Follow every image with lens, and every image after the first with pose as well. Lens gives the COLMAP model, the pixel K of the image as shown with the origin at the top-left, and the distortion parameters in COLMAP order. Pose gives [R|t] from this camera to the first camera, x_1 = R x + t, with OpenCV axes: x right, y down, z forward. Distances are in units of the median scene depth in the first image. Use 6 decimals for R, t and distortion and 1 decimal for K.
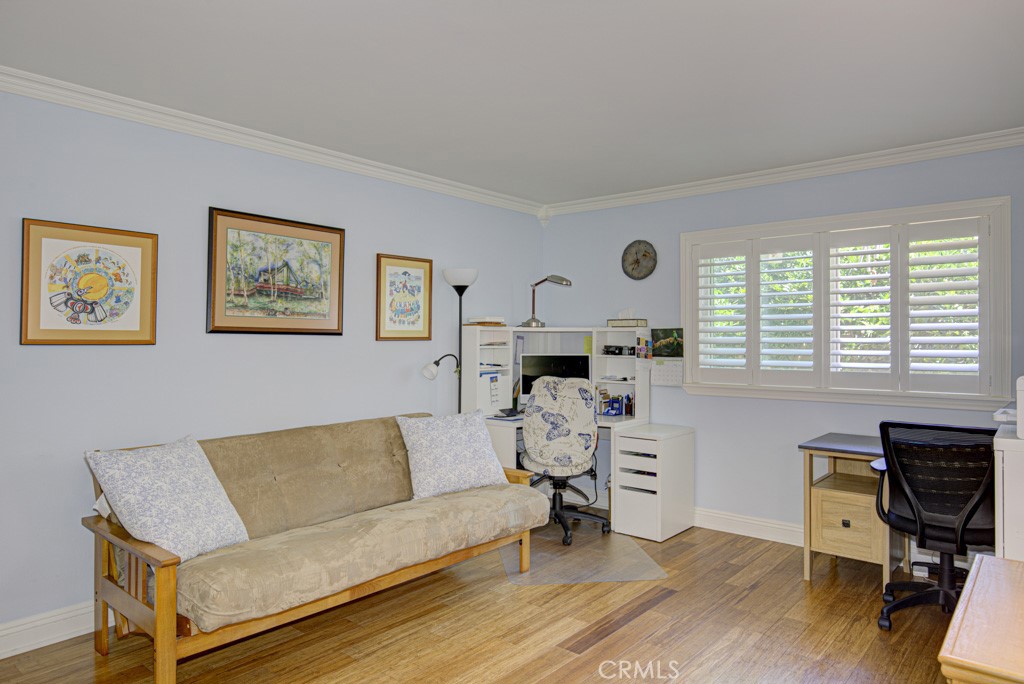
lens RADIAL K [[655.7, 0, 513.9], [0, 655.7, 340.1], [0, 0, 1]] dist [-0.000249, -0.000654]
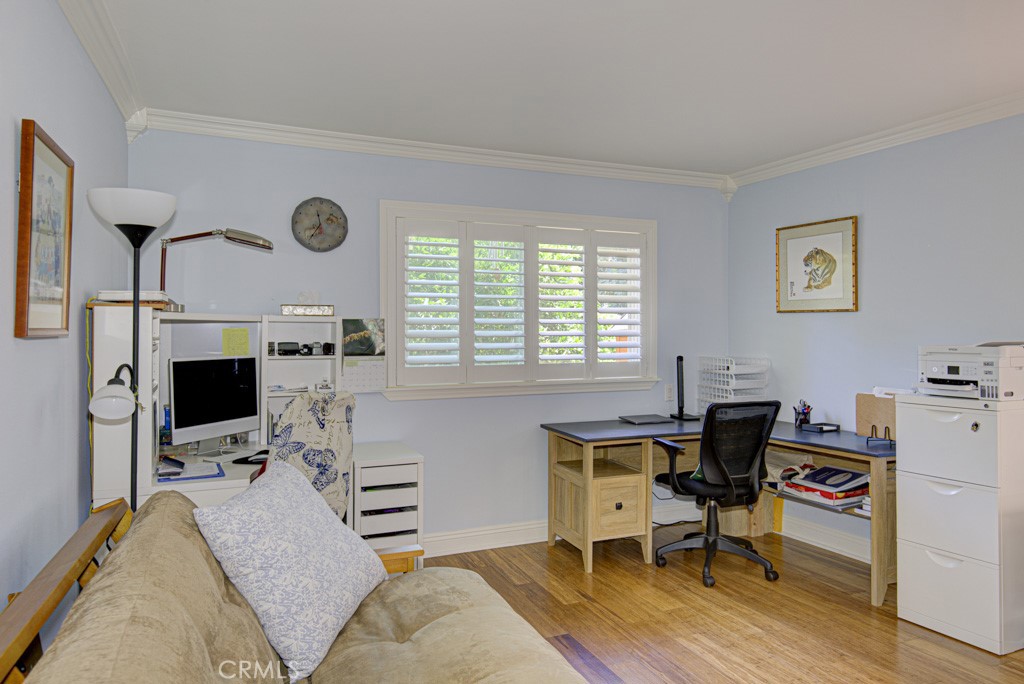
lens RADIAL K [[655.7, 0, 513.5], [0, 655.7, 337.0], [0, 0, 1]] dist [-0.000249, -0.000654]
pose [[0.453417, -0.005780, 0.891280, -0.412297], [0.003793, 0.999982, 0.004556, 0.000607], [-0.891290, 0.001315, 0.453431, 0.537909]]
